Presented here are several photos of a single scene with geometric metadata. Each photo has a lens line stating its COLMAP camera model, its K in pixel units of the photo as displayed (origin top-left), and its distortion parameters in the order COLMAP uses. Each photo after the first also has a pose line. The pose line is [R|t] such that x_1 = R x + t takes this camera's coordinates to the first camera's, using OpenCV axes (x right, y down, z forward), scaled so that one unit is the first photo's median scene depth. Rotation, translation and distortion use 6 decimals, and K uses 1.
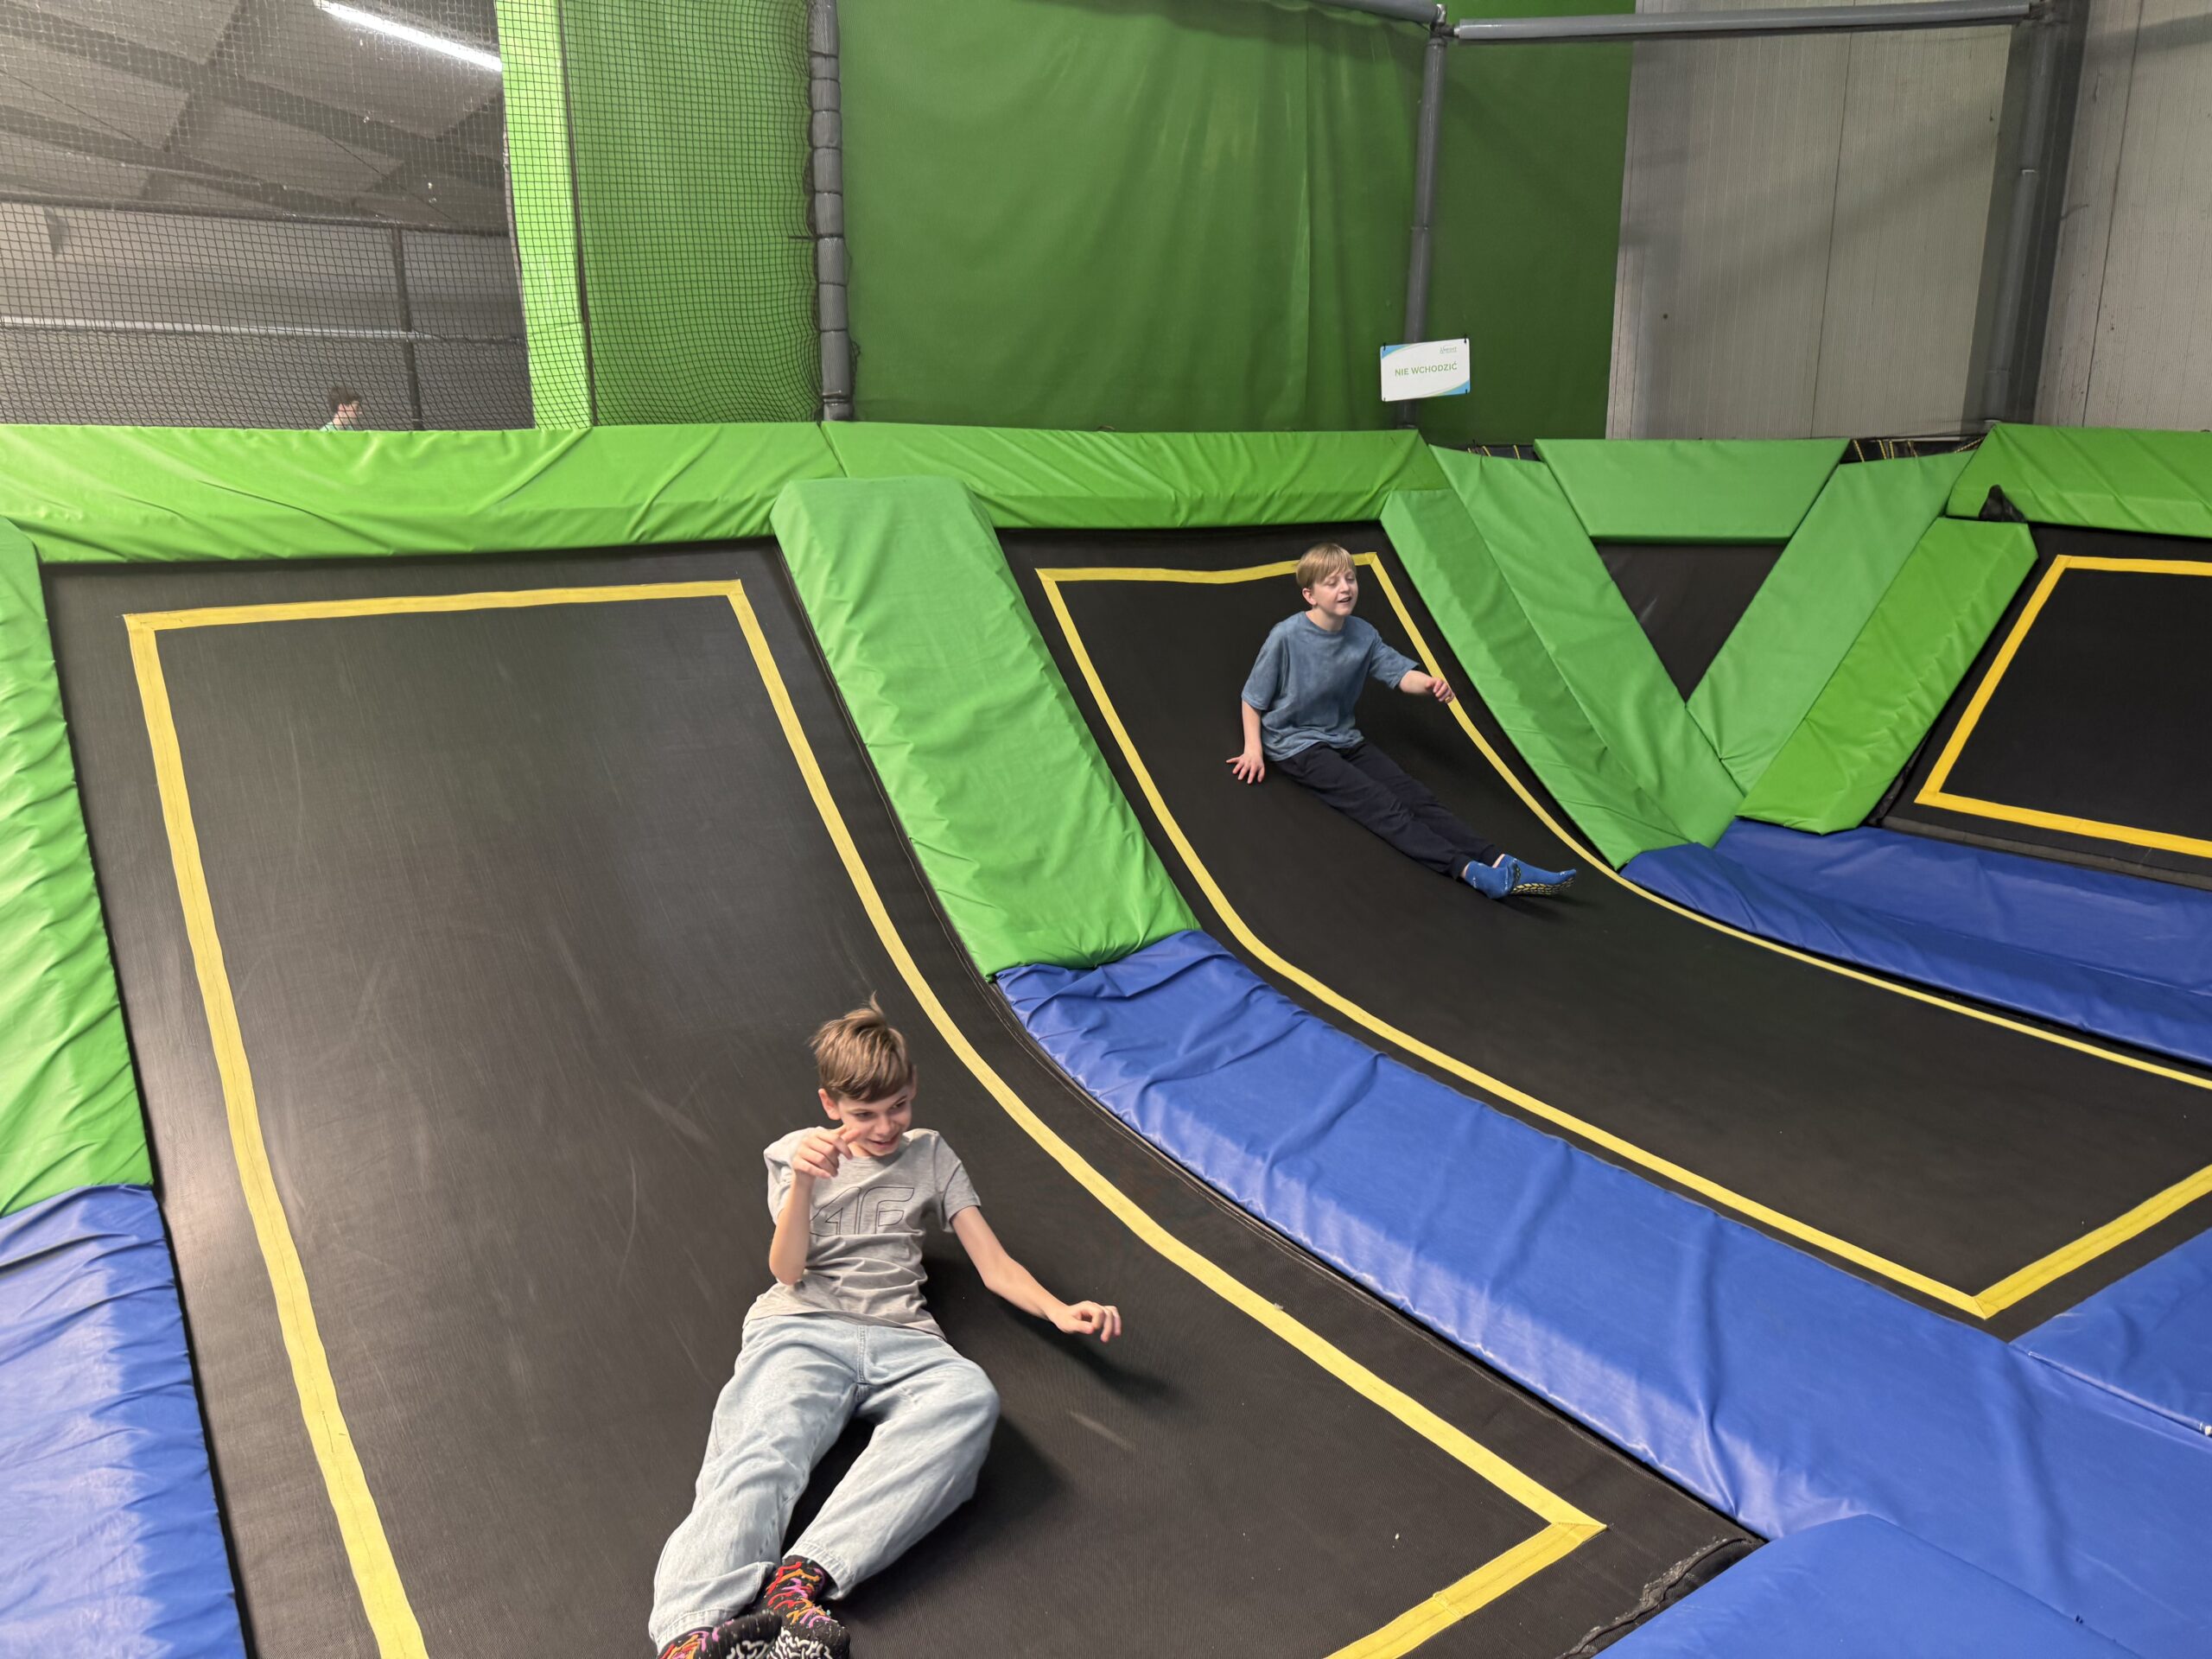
lens RADIAL K [[1597.1, 0, 1147.4], [0, 1597.1, 875.0], [0, 0, 1]] dist [0.057982, -0.053596]
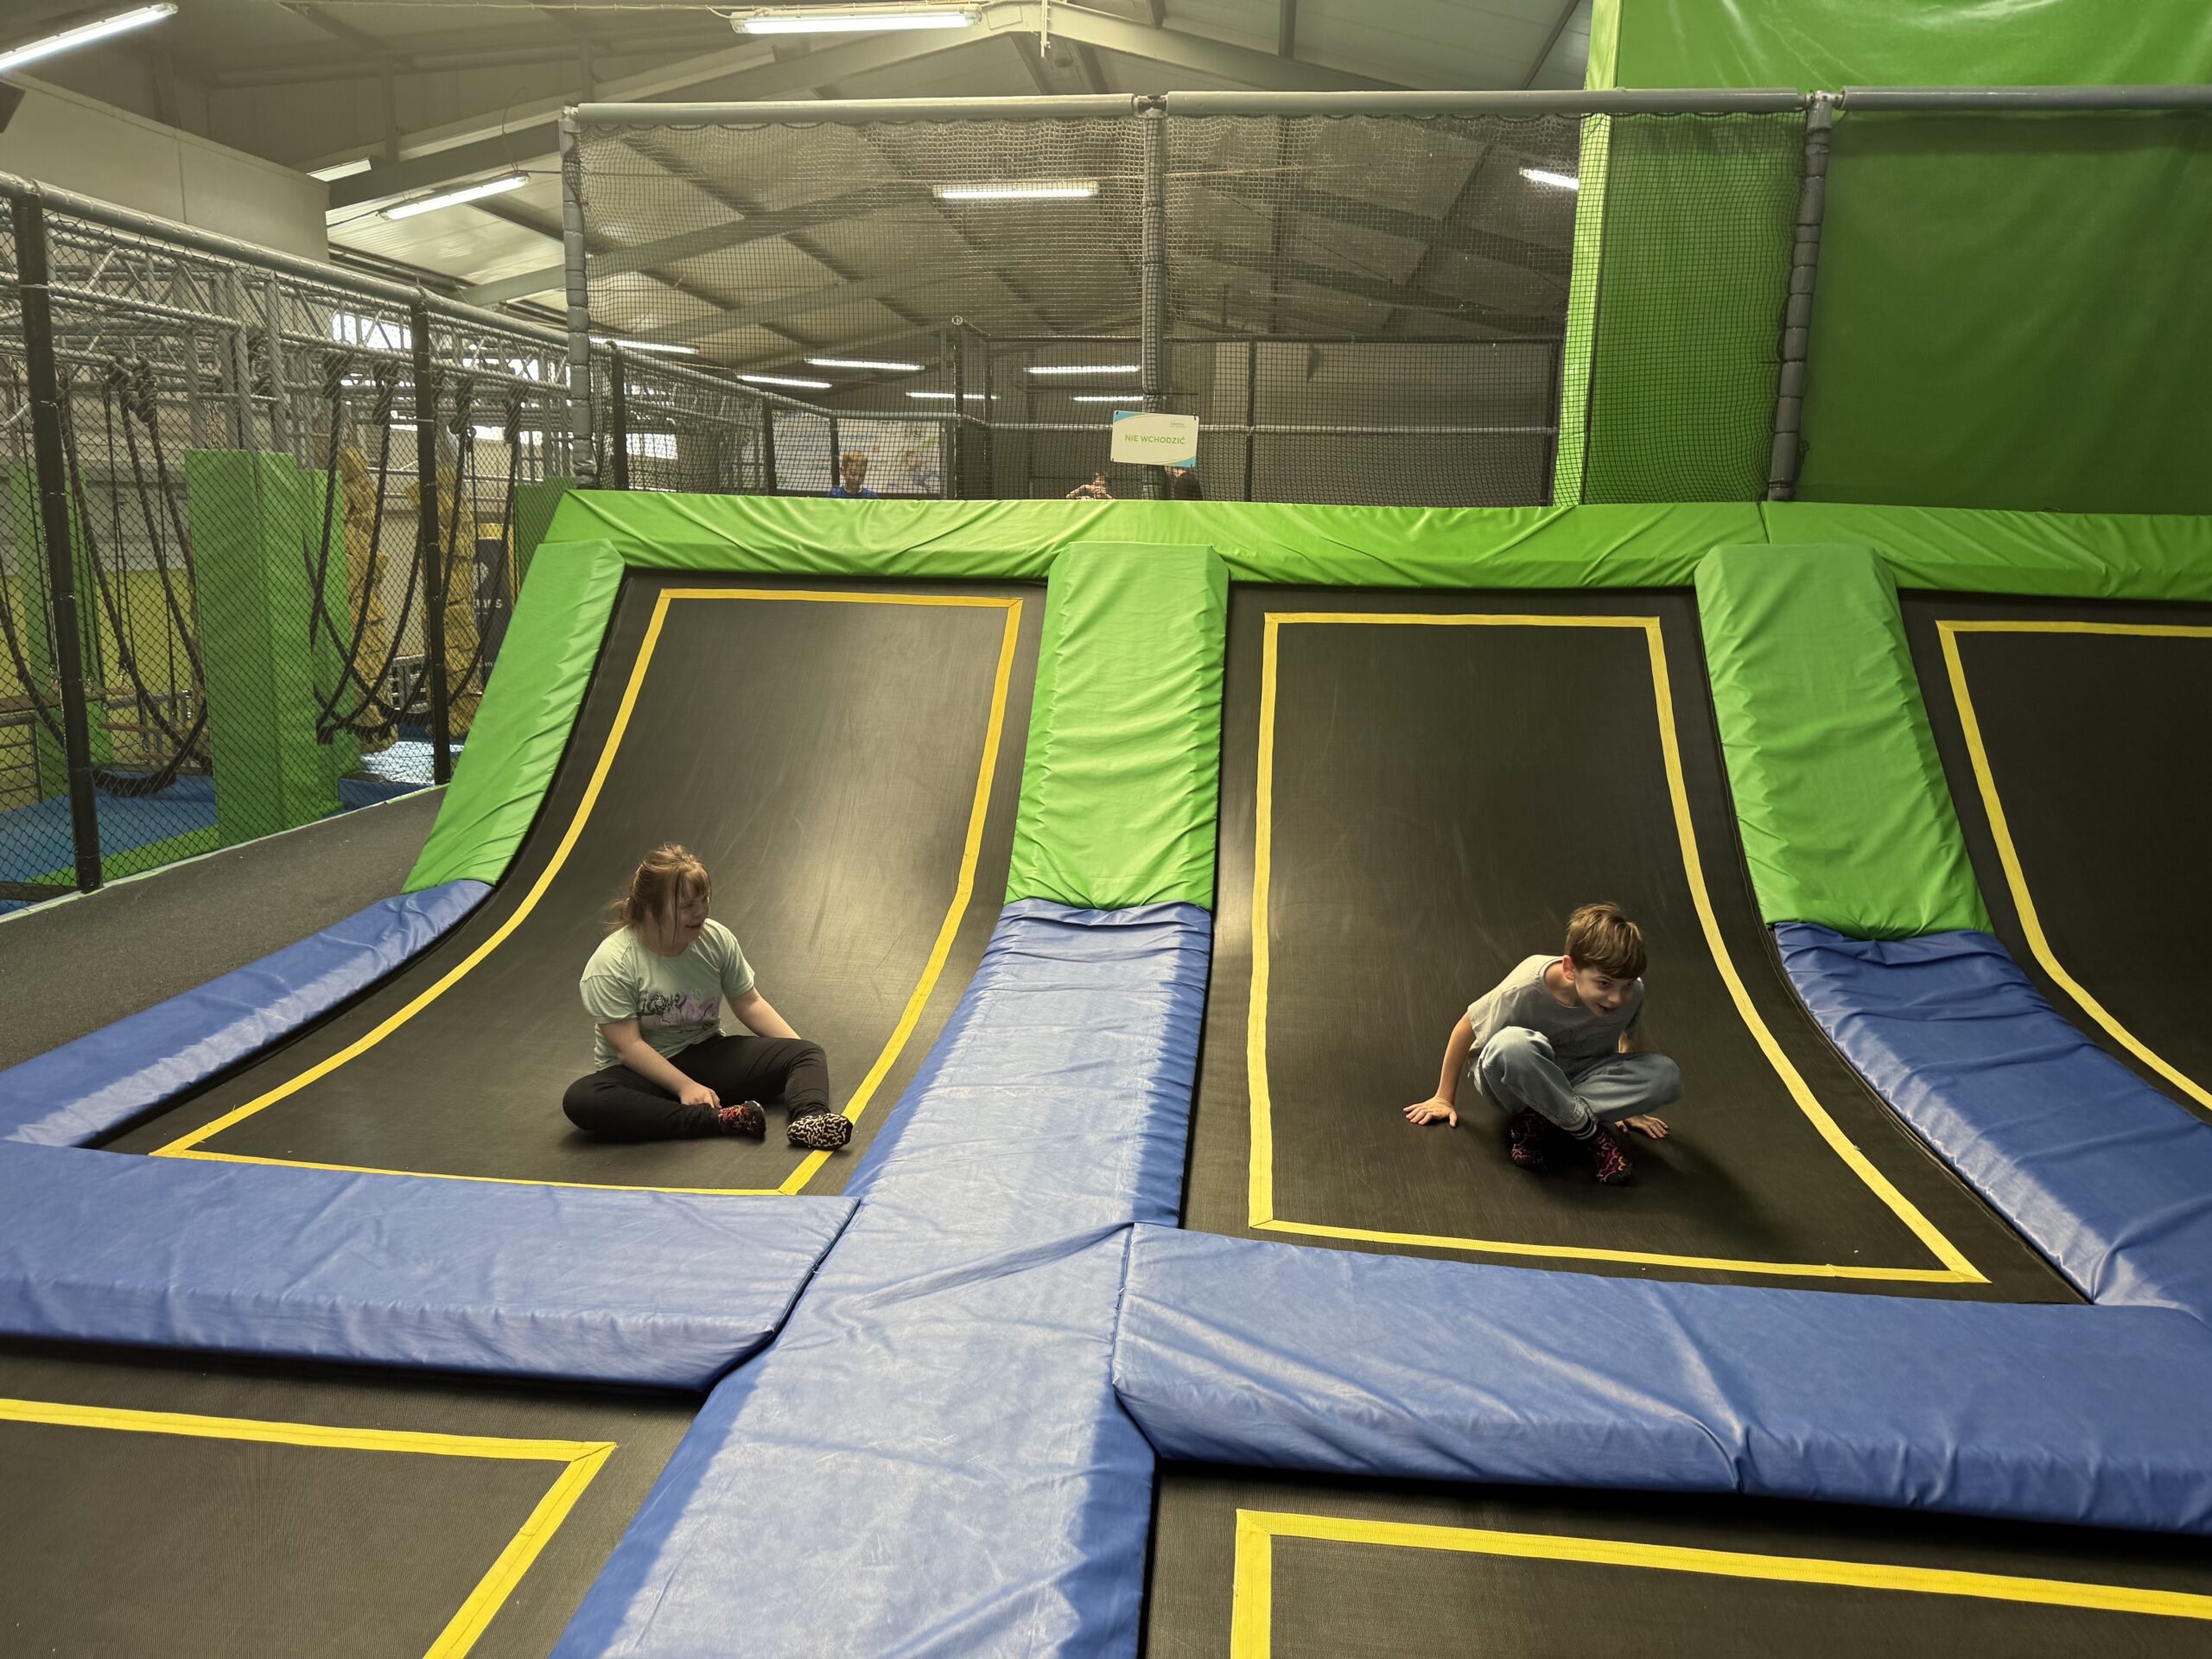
lens RADIAL K [[1597.1, 0, 1095.5], [0, 1597.1, 820.3], [0, 0, 1]] dist [0.057982, -0.053596]
pose [[0.762137, 0.137896, -0.632560, 0.280778], [-0.184850, 0.982730, -0.008483, 0.087367], [0.620466, 0.123394, 0.774465, -0.334247]]
